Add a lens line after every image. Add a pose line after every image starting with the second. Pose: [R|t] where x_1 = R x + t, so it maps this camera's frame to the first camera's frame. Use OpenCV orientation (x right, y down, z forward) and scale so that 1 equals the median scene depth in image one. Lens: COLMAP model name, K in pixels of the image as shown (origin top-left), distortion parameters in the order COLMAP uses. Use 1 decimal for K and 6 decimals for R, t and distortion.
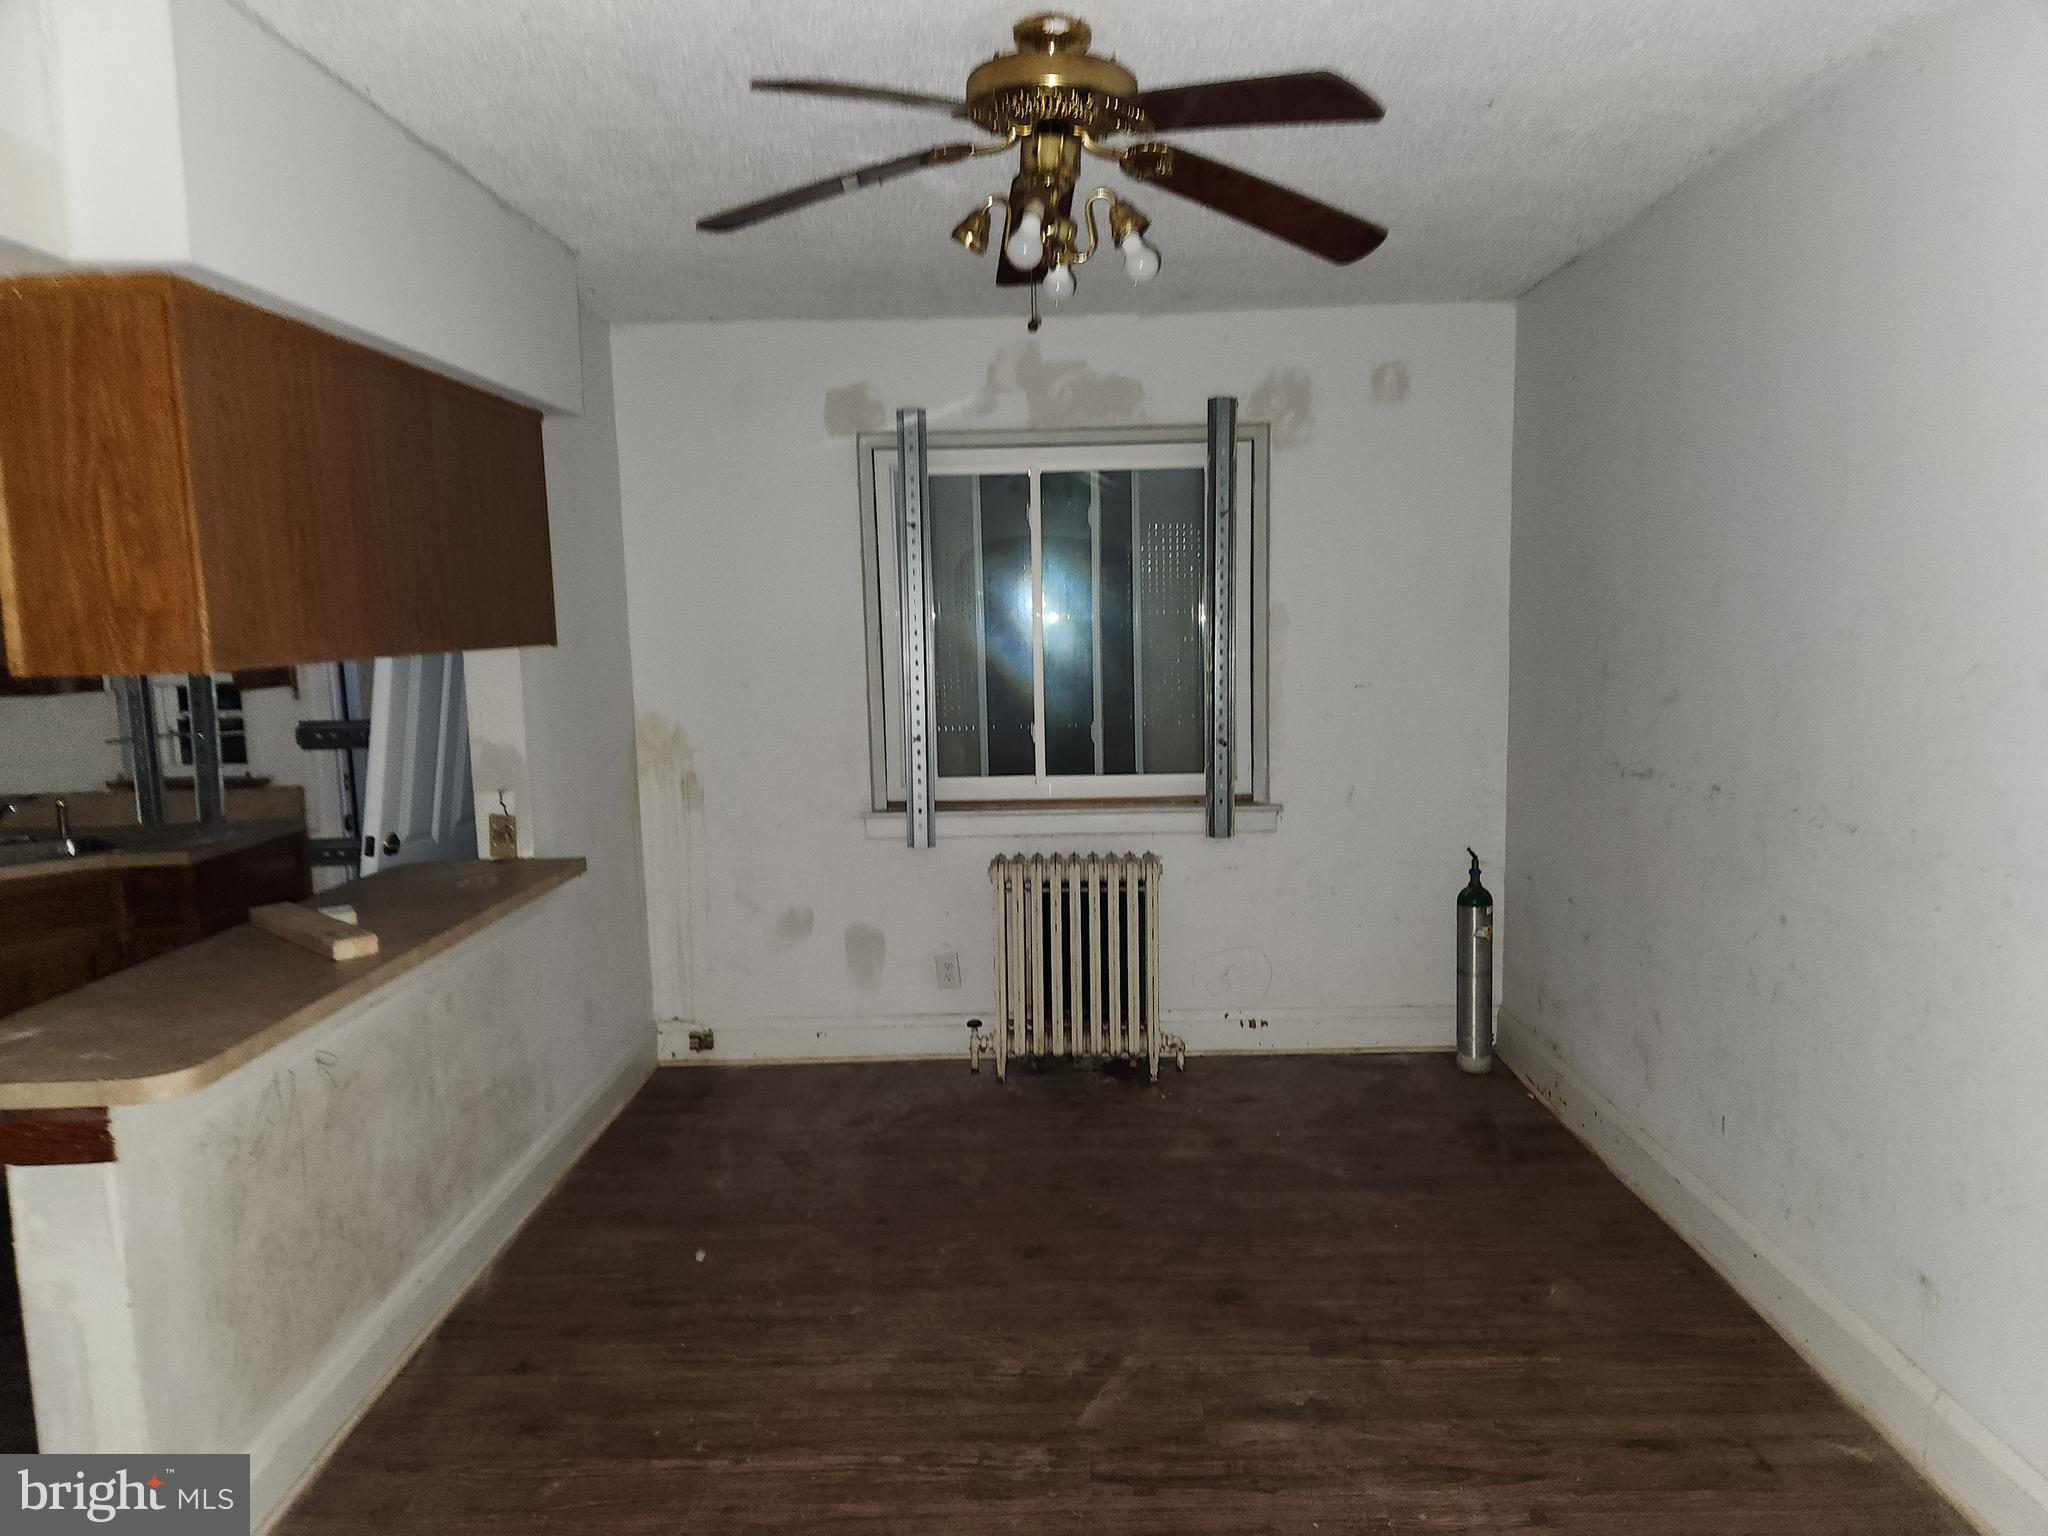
lens RADIAL K [[1369.6, 0, 1028.5], [0, 1369.6, 778.1], [0, 0, 1]] dist [0.021499, -0.016531]
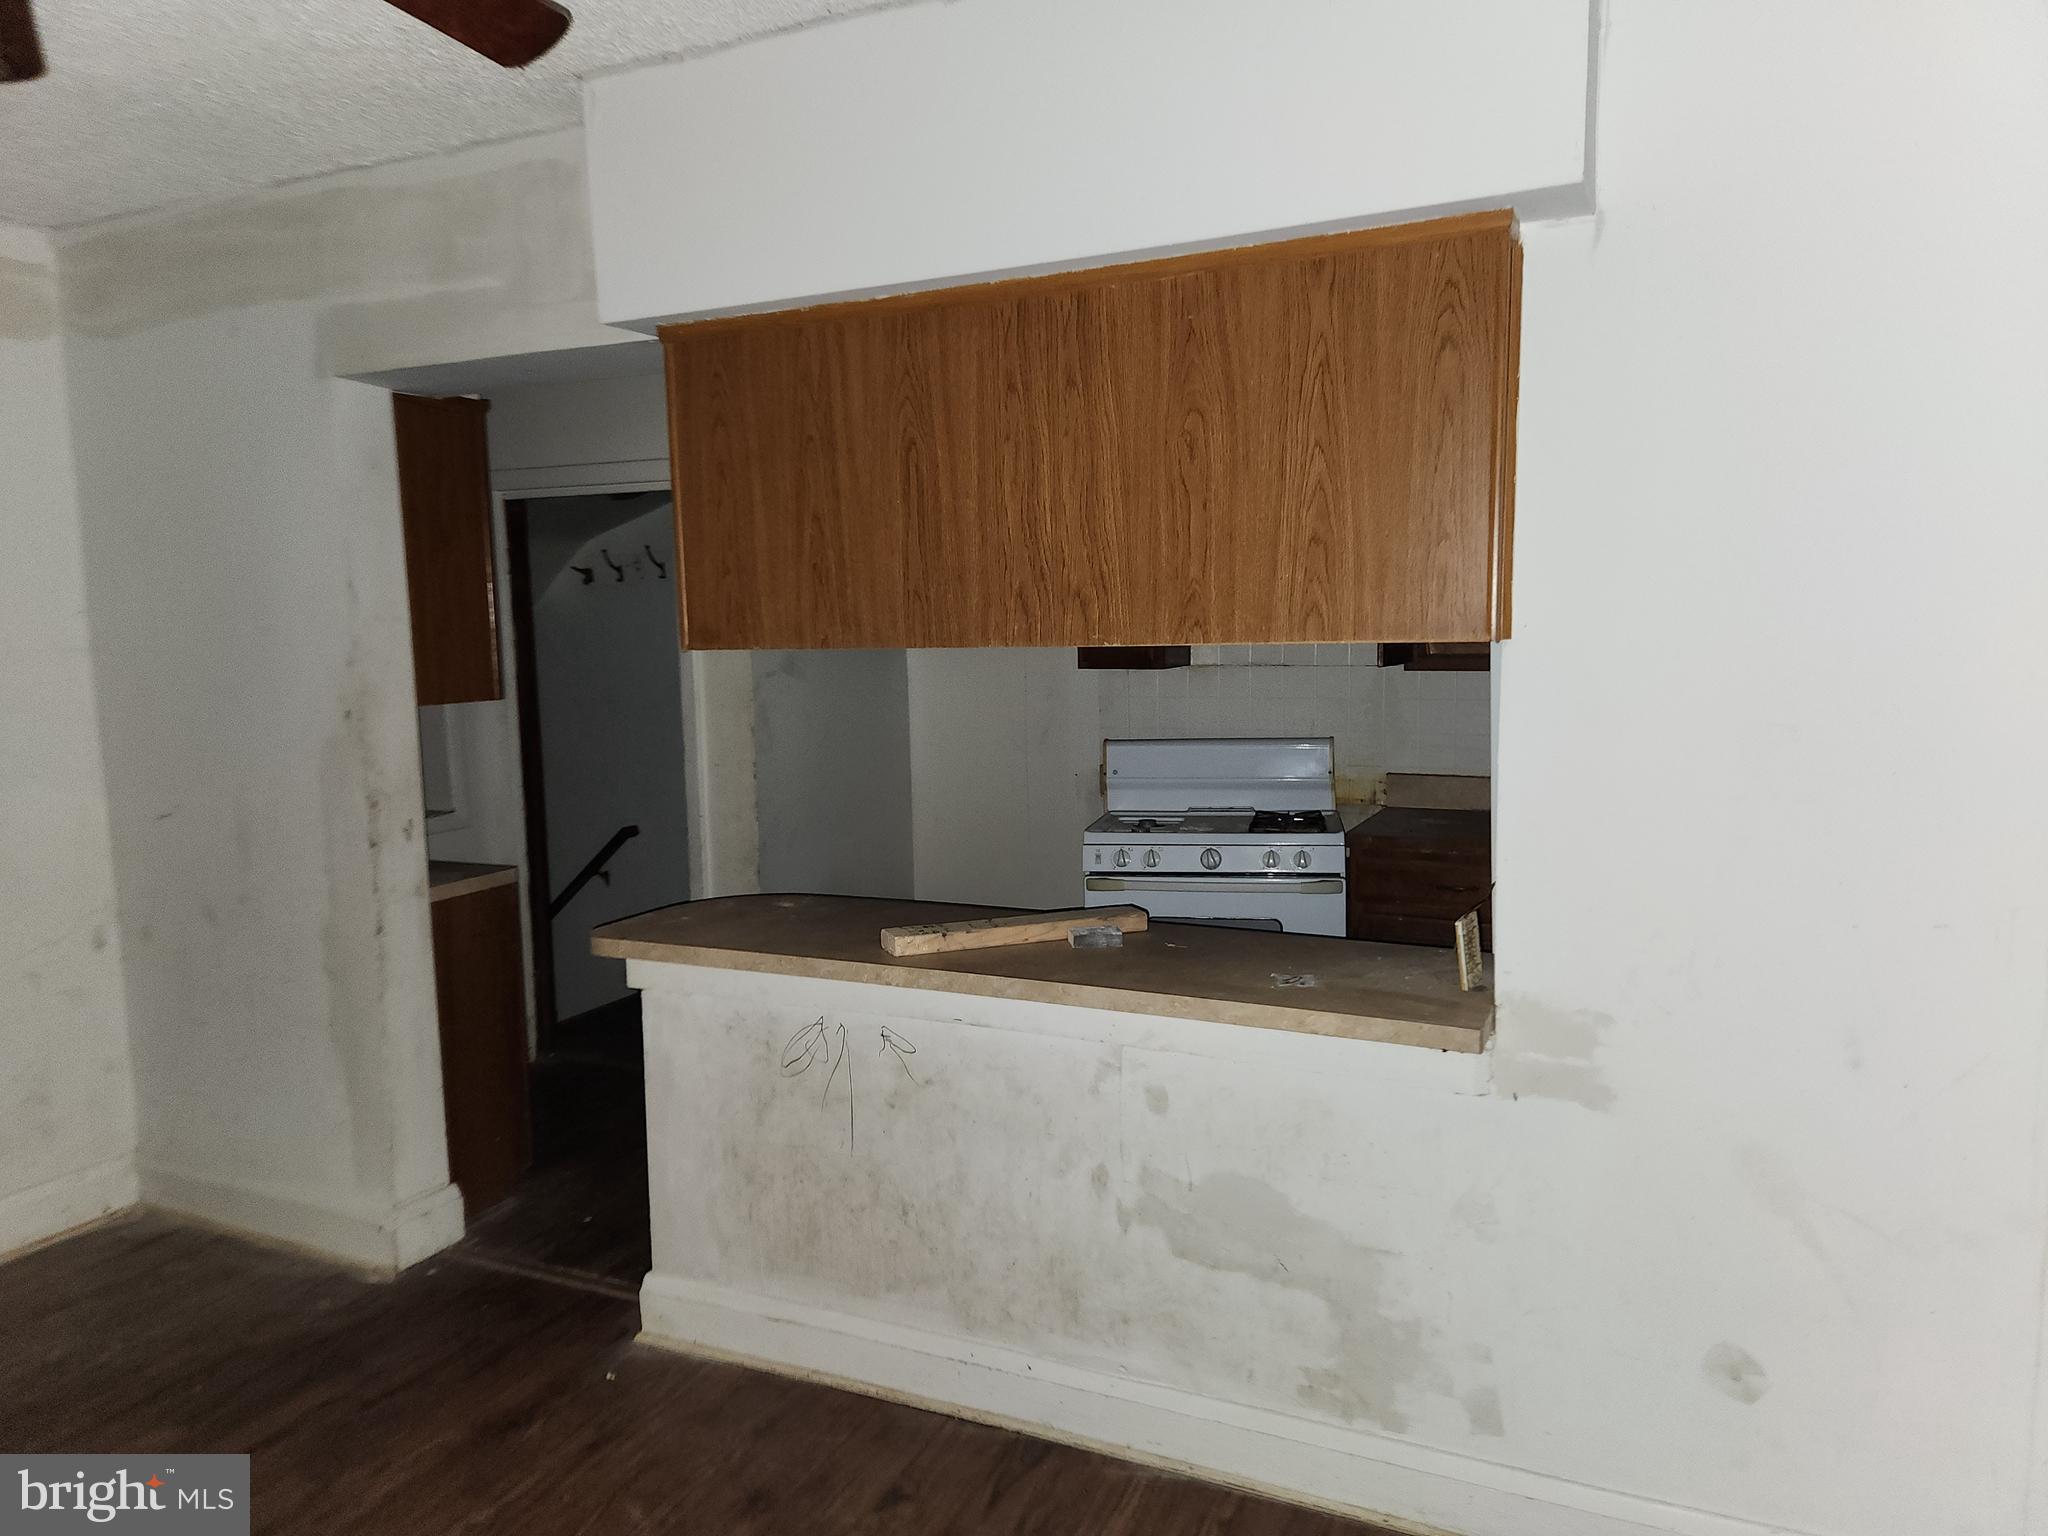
lens RADIAL K [[1369.6, 0, 1032.5], [0, 1369.6, 762.8], [0, 0, 1]] dist [0.021499, -0.016531]
pose [[-0.417086, 0.125121, -0.900213, 0.373460], [-0.084638, 0.980827, 0.175540, -0.207700], [0.904918, 0.149407, -0.398499, 1.676936]]
